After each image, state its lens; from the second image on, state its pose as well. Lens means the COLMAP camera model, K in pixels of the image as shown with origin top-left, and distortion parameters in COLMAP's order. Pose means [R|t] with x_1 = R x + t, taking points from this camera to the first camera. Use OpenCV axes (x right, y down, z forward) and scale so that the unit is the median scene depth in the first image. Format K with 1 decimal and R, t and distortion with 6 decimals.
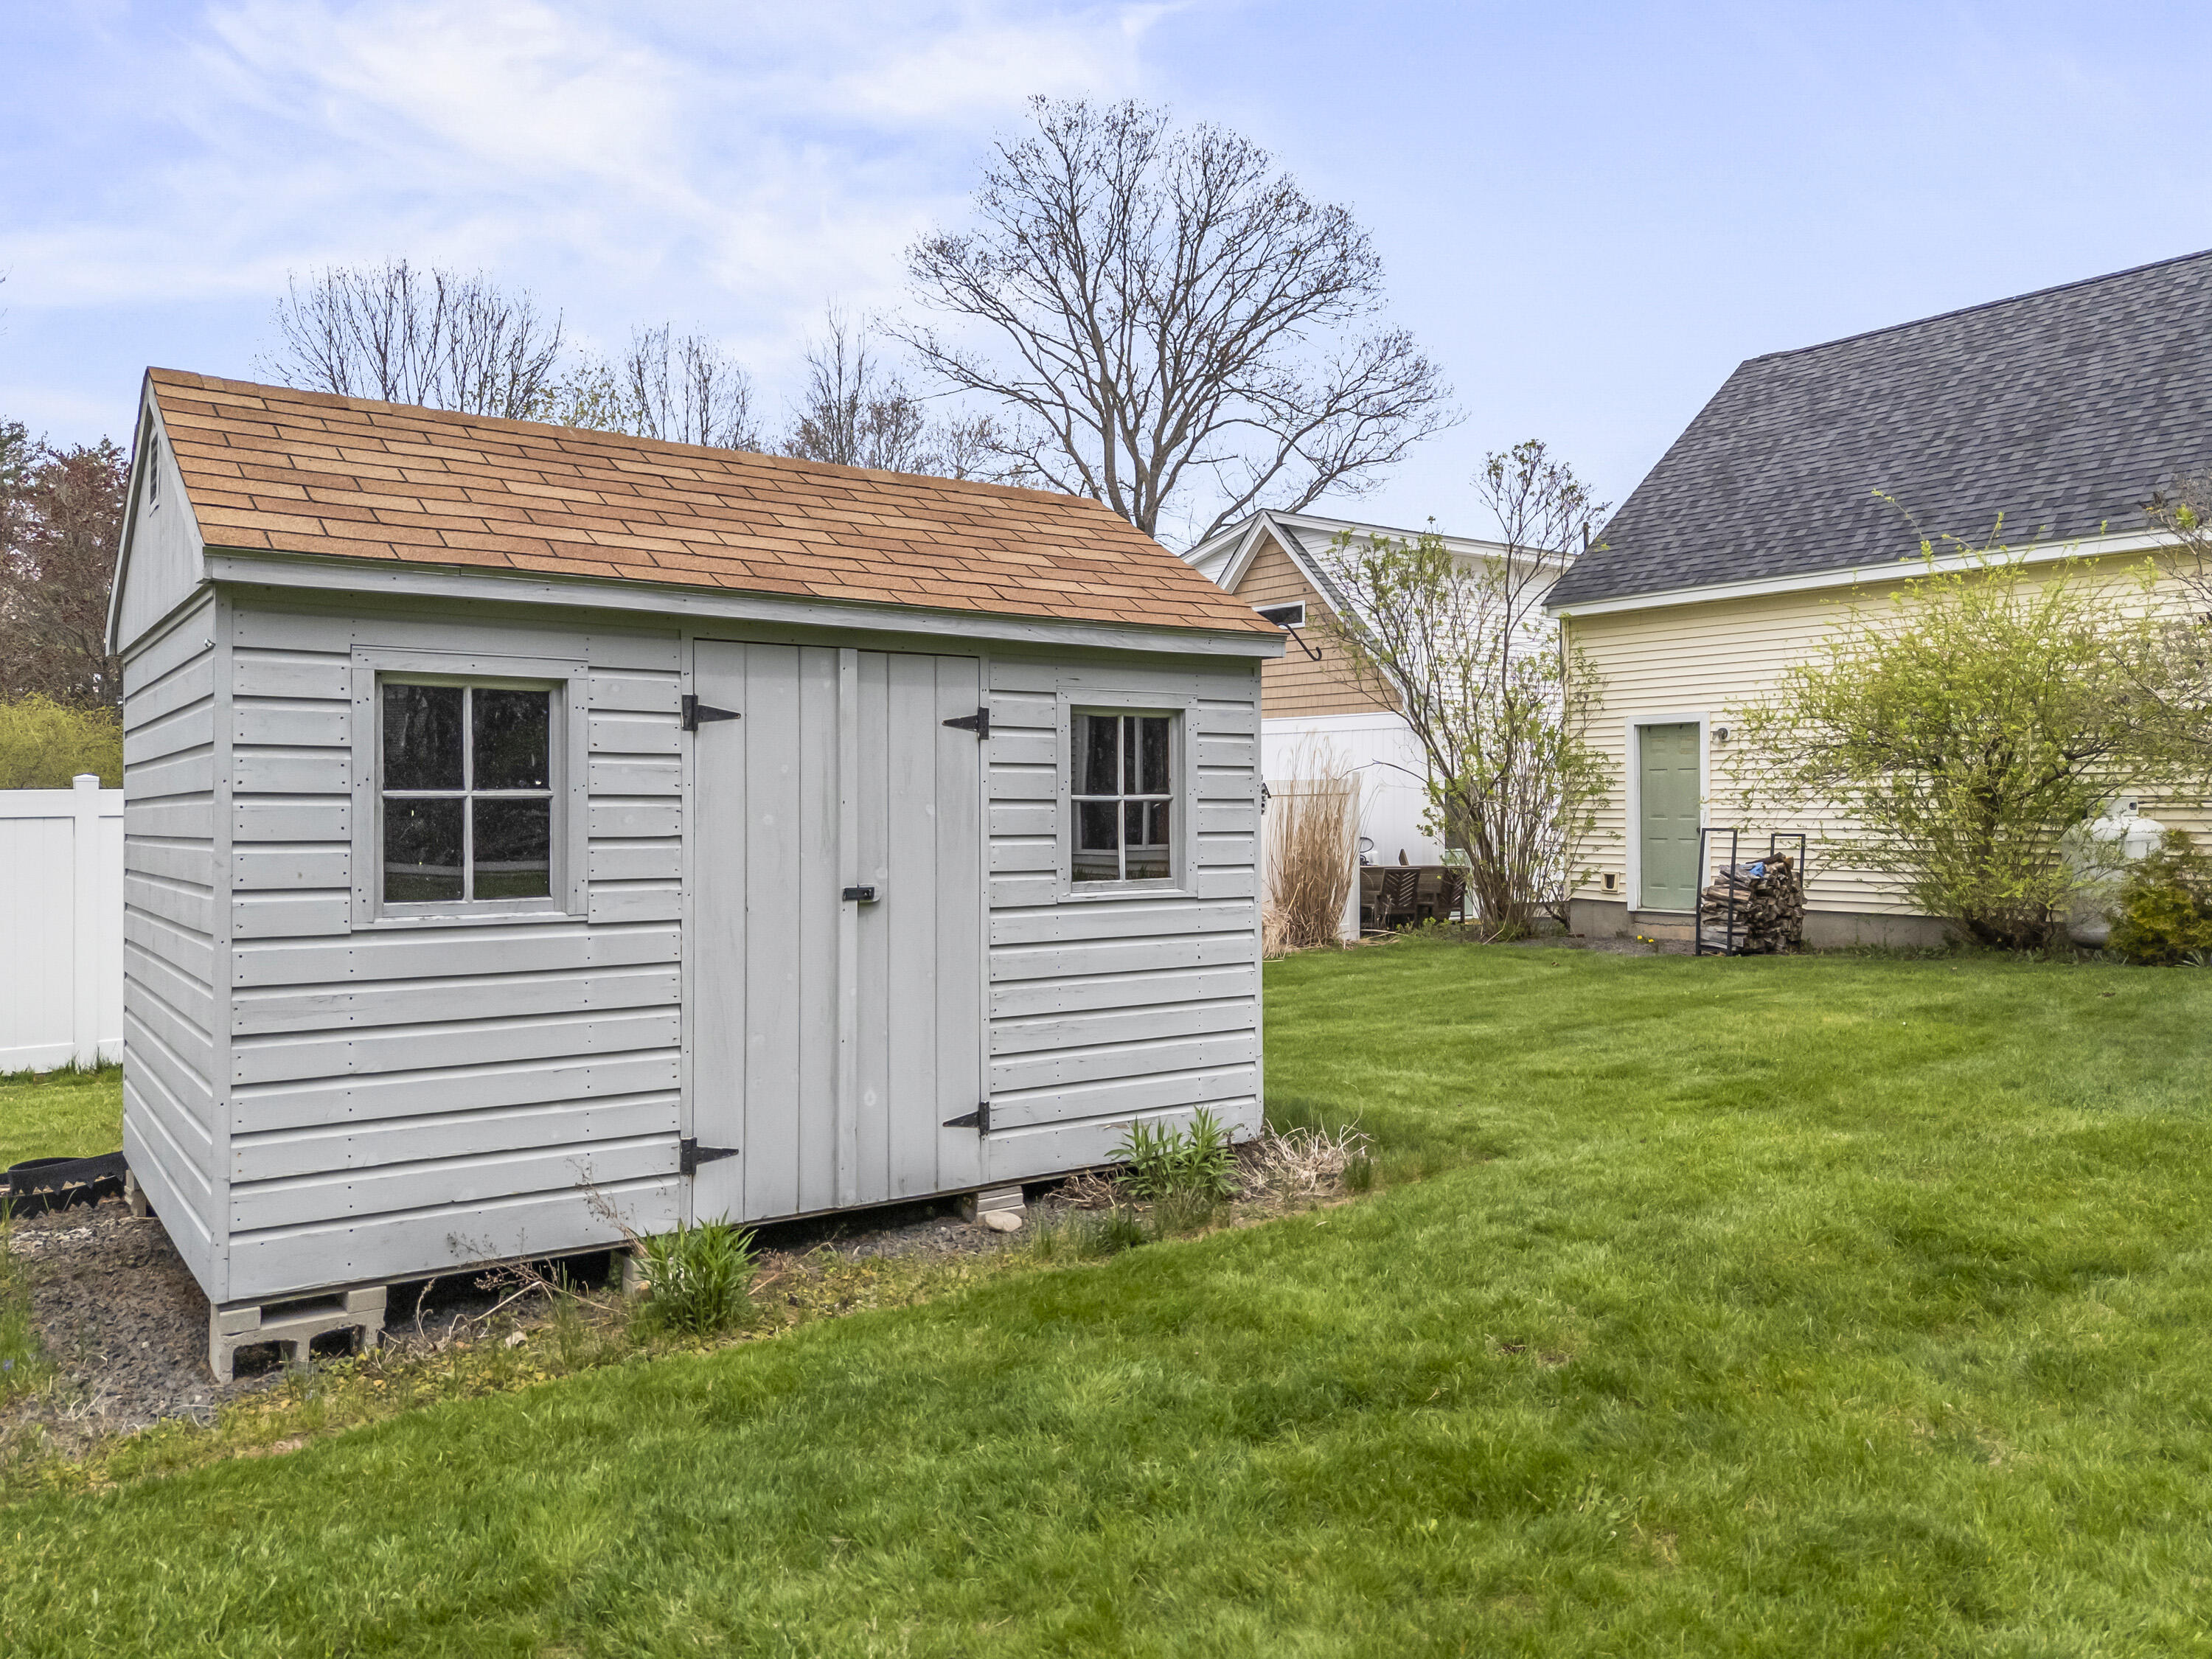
lens RADIAL K [[1640.0, 0, 1103.5], [0, 1640.0, 801.8], [0, 0, 1]] dist [0.061597, -0.051878]
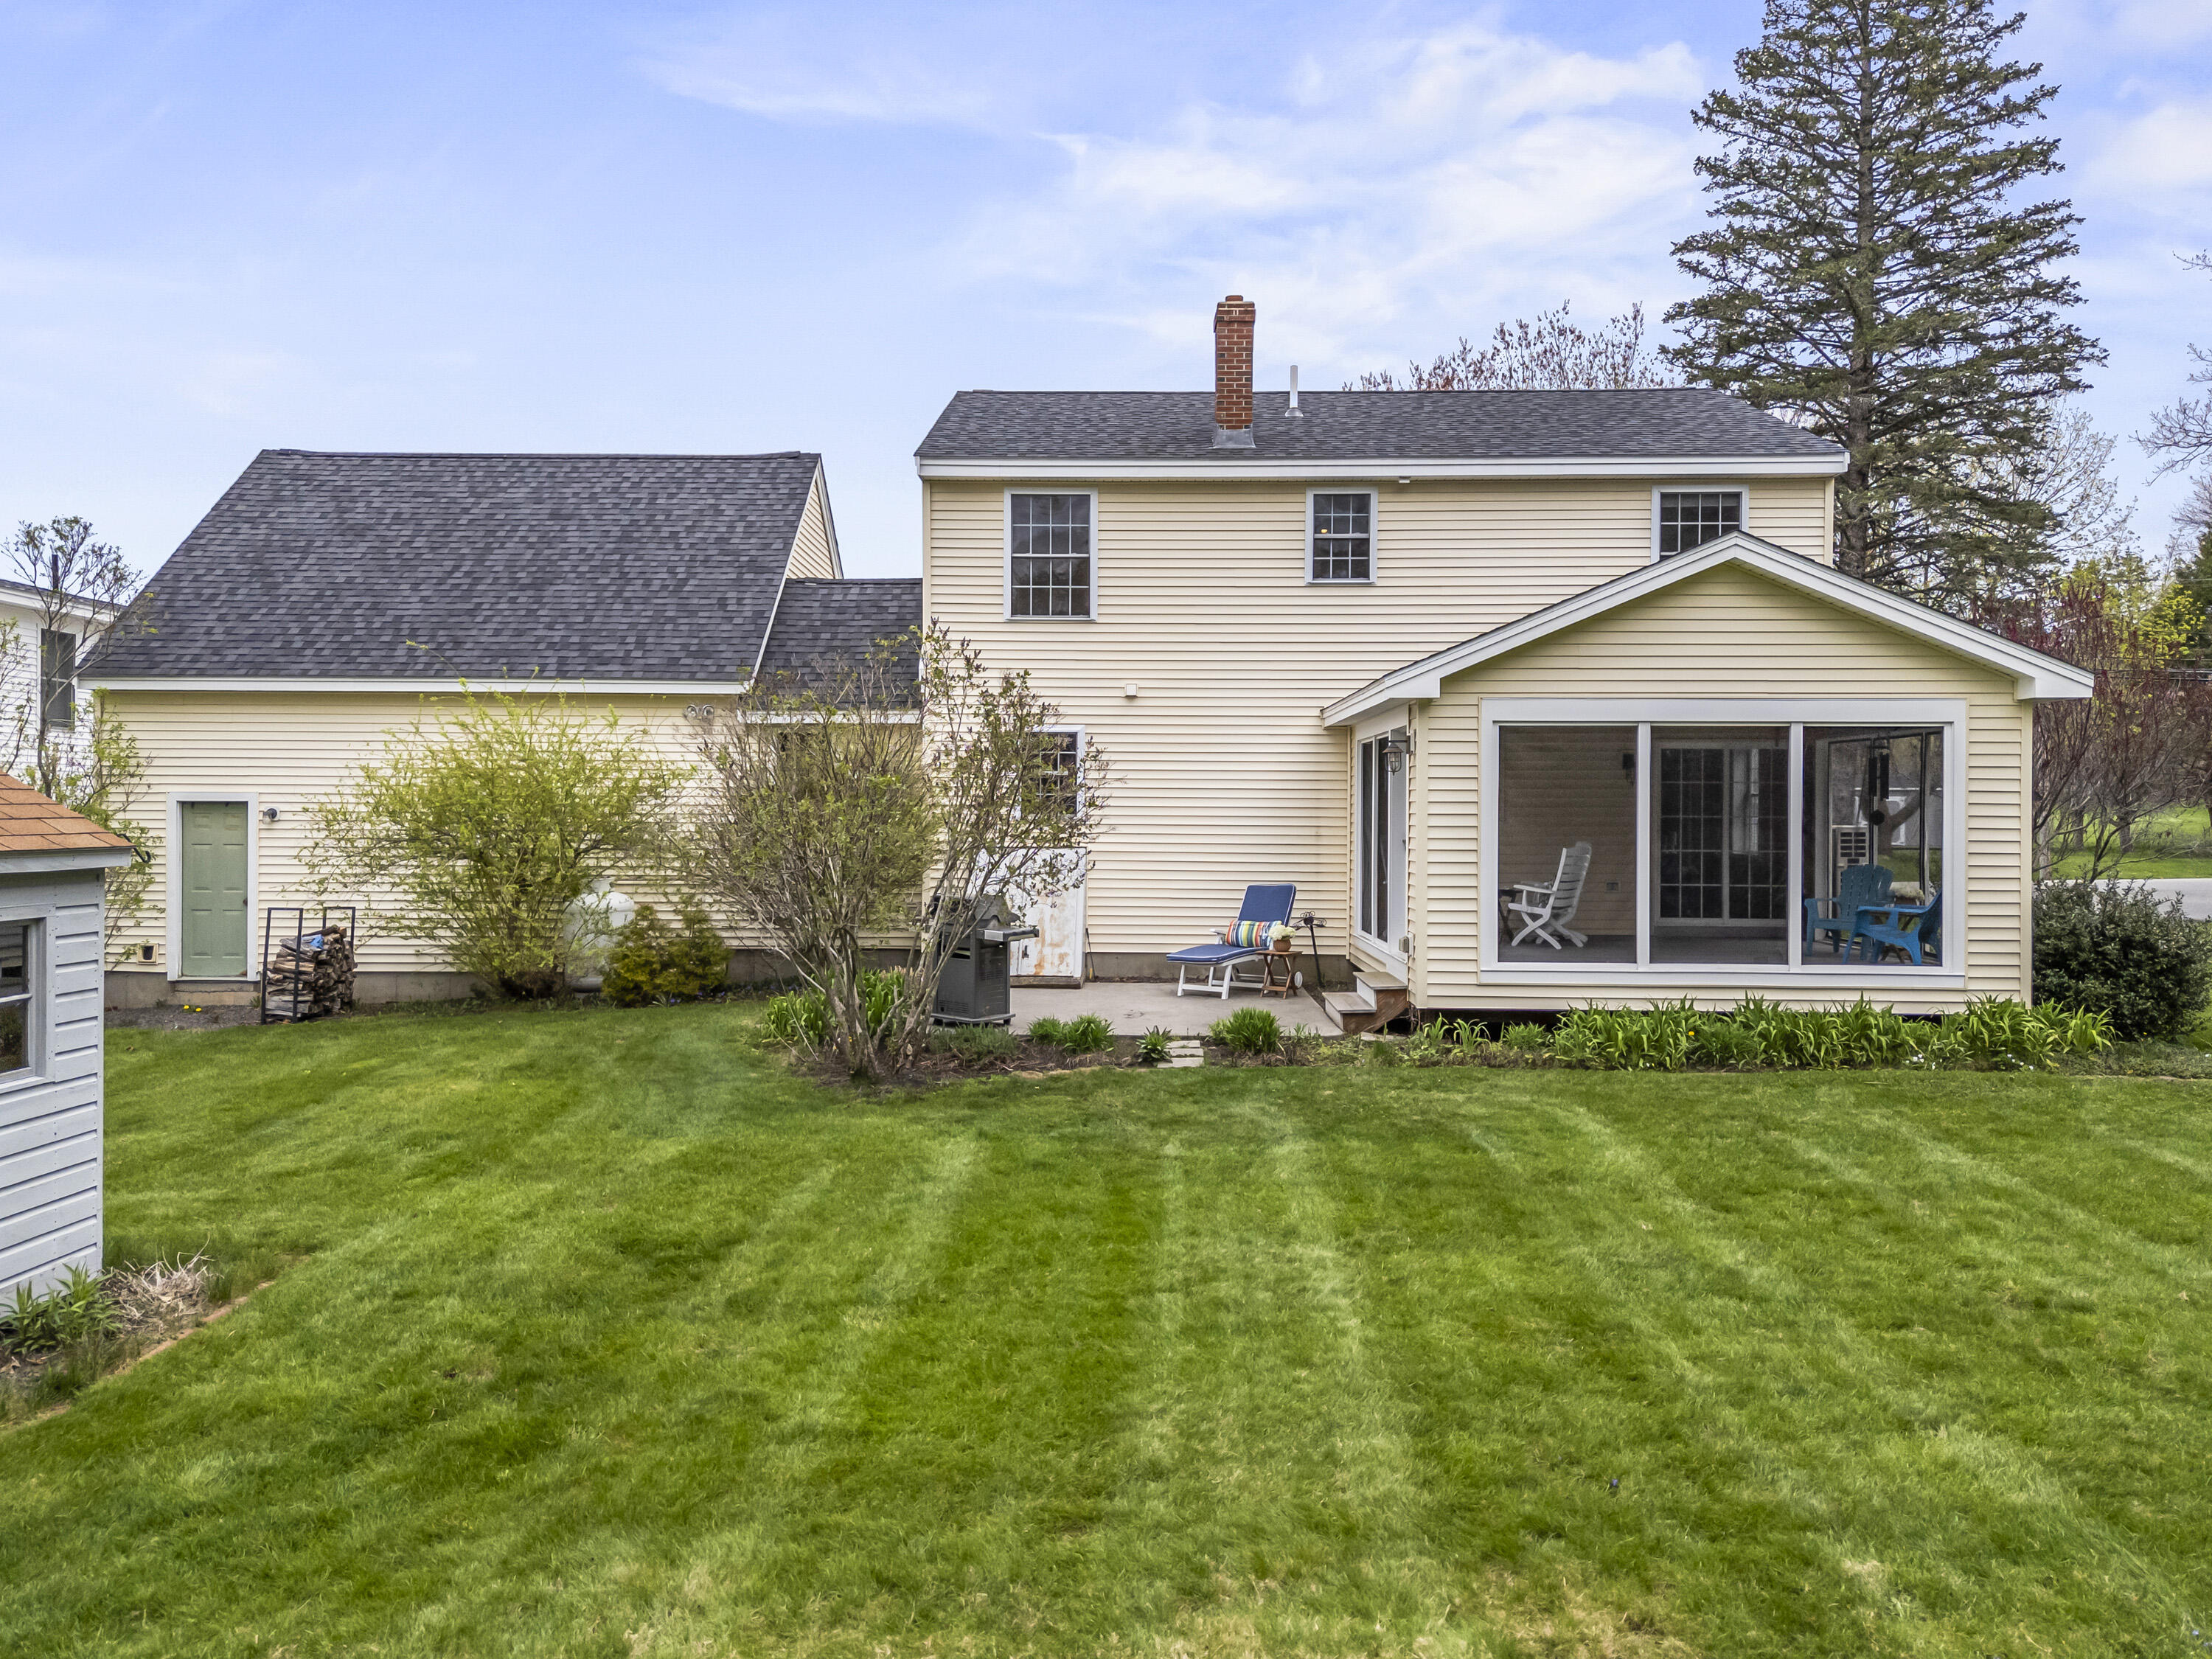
lens RADIAL K [[1640.0, 0, 1103.5], [0, 1640.0, 801.8], [0, 0, 1]] dist [0.061597, -0.051878]
pose [[0.616584, 0.008205, 0.787246, -0.169159], [-0.010056, 0.999946, -0.002546, -0.058378], [-0.787225, -0.006347, 0.616634, -0.122380]]
